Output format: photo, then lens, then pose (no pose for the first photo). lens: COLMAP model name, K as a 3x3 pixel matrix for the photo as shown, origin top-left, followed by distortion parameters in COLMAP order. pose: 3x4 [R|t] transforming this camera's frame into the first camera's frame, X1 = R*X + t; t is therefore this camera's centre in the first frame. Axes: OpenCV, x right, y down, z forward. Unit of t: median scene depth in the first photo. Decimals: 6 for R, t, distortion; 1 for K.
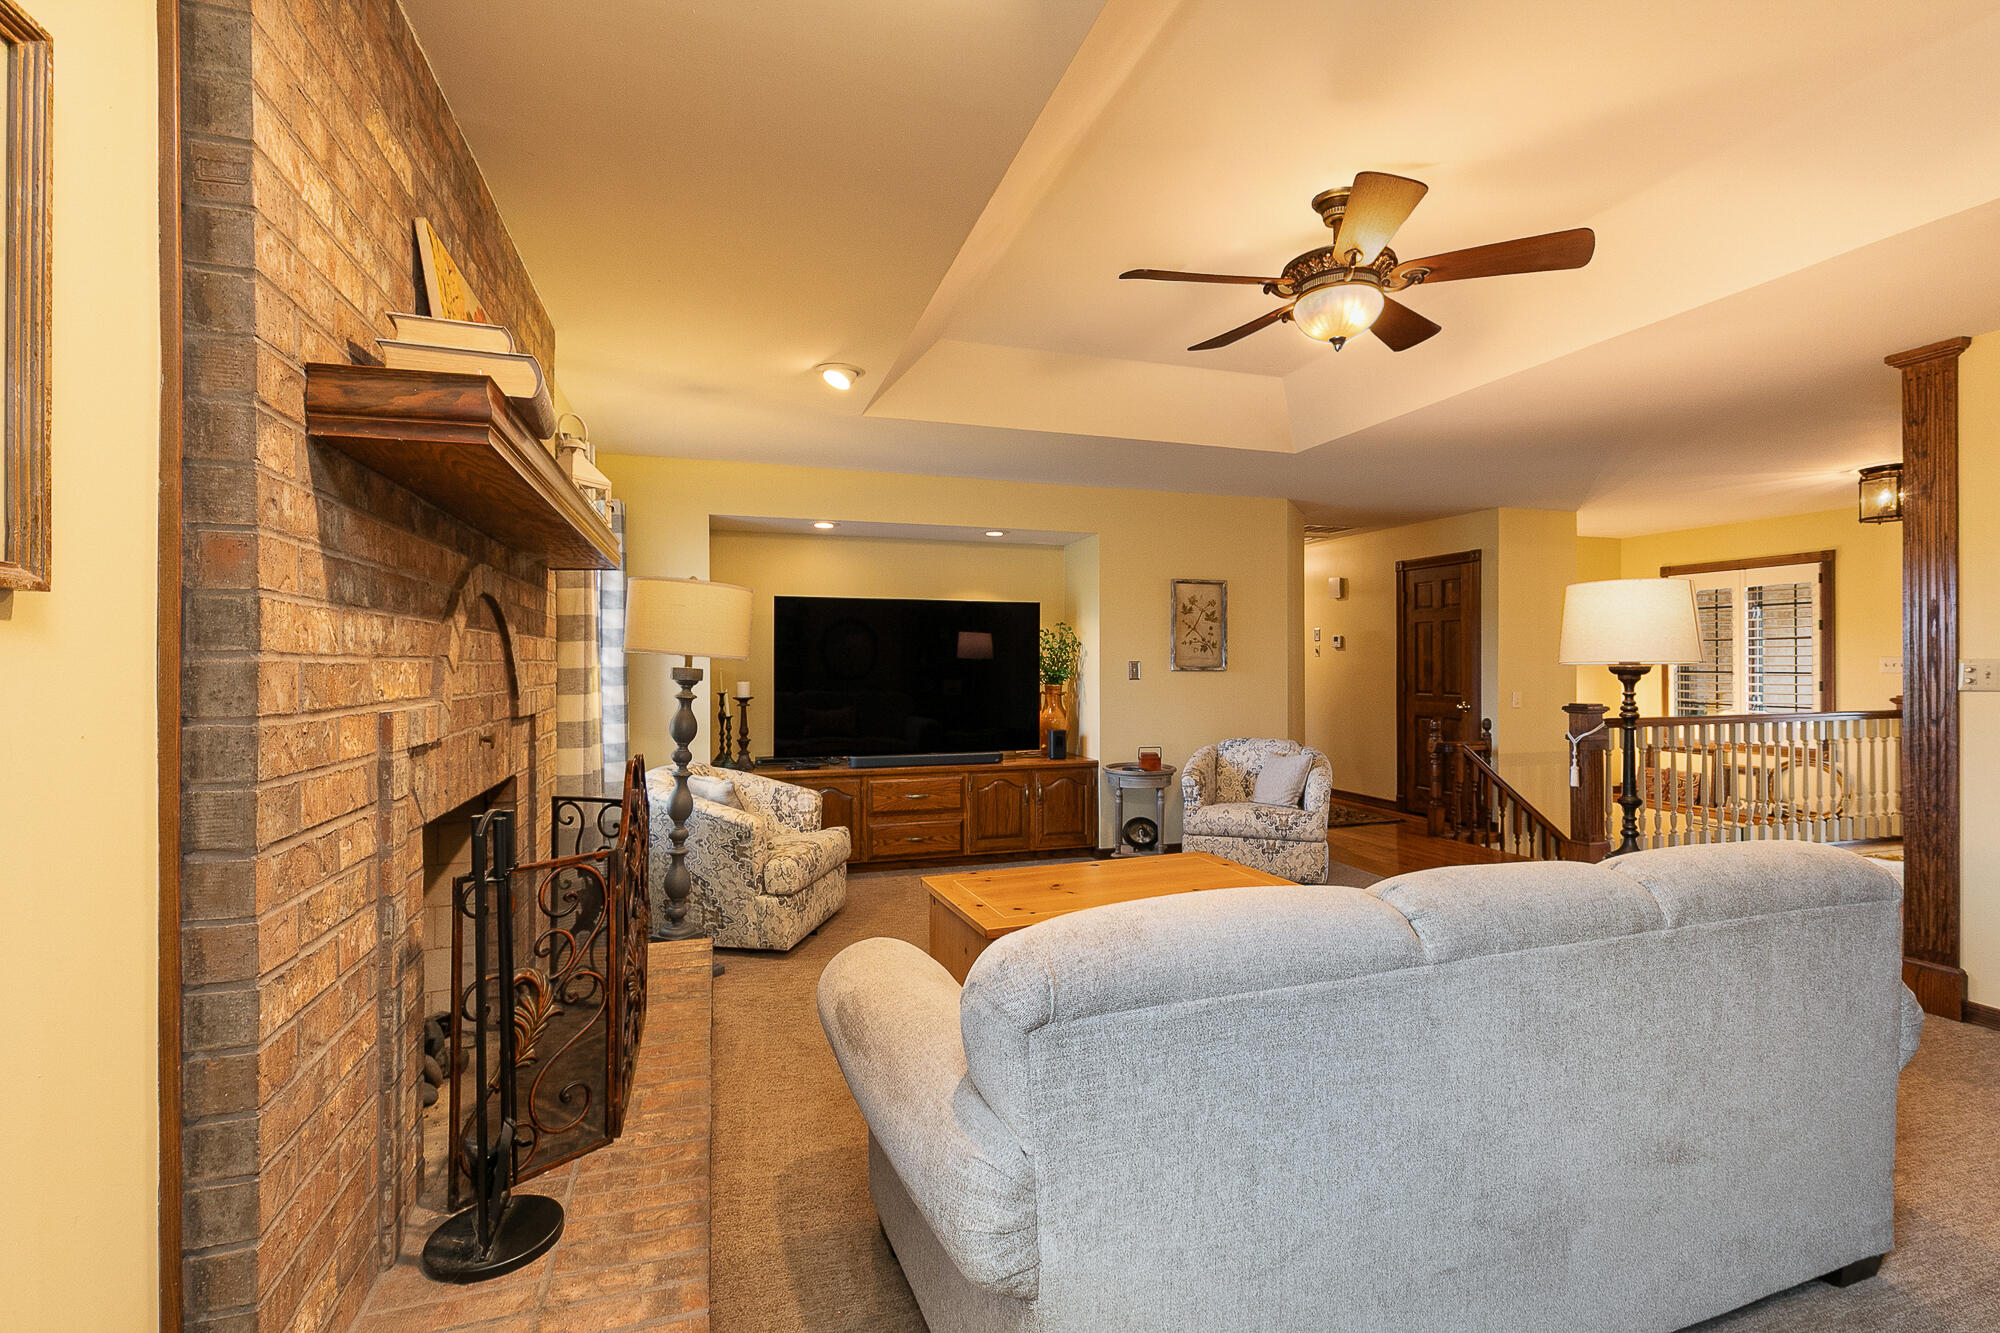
lens RADIAL K [[914.2, 0, 993.8], [0, 914.2, 659.7], [0, 0, 1]] dist [0.000727, 0.000154]
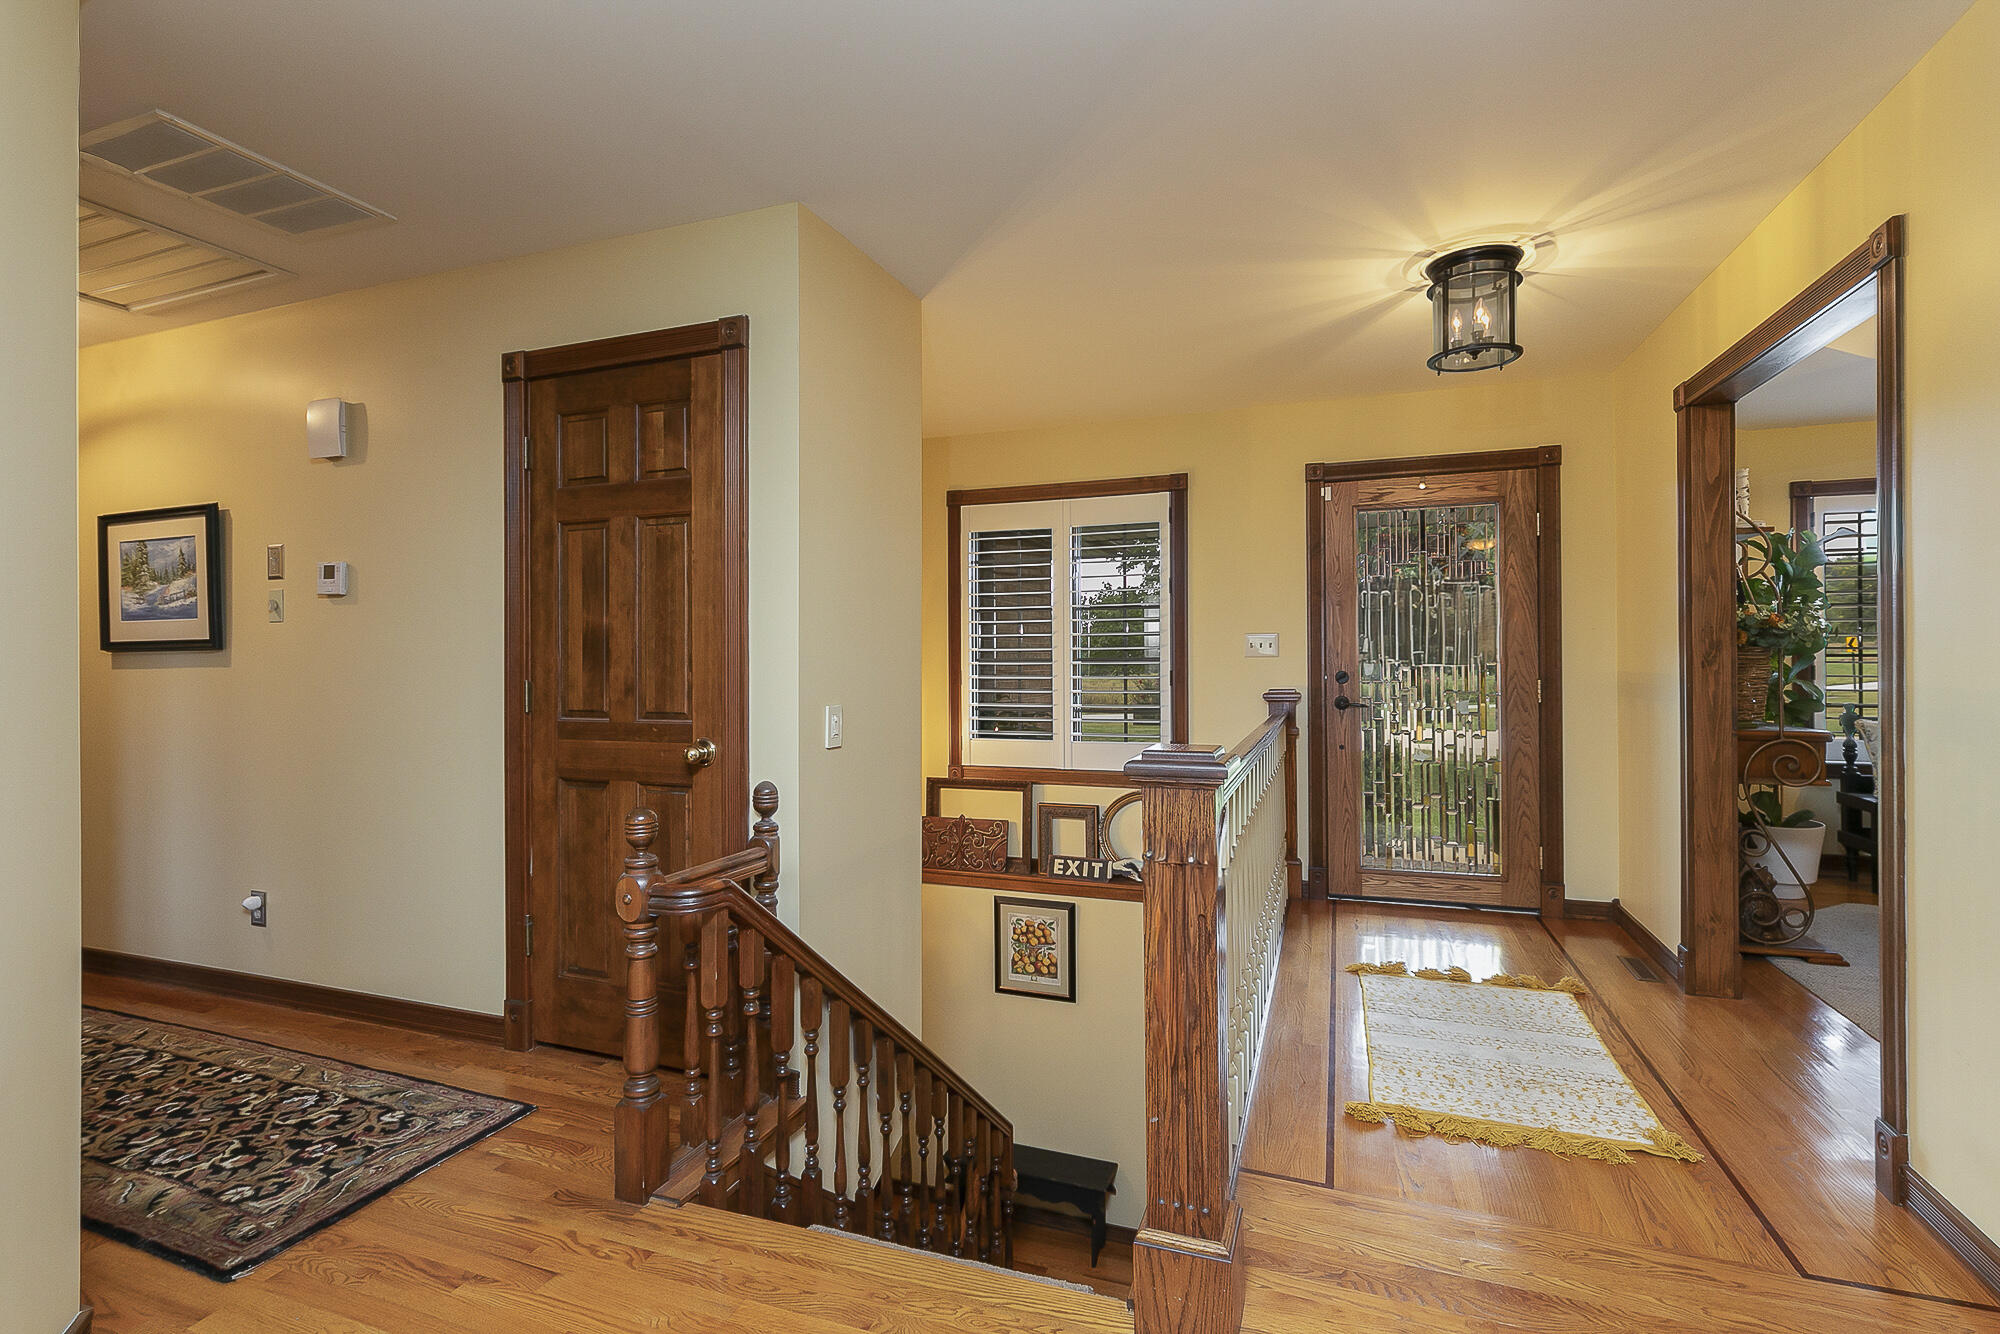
lens RADIAL K [[914.2, 0, 993.8], [0, 914.2, 660.2], [0, 0, 1]] dist [0.000727, 0.000154]
pose [[0.612743, -0.000294, 0.790282, 0.306833], [-0.000284, 1.000000, 0.000592, 0.015055], [-0.790282, -0.000587, 0.612742, 0.702822]]
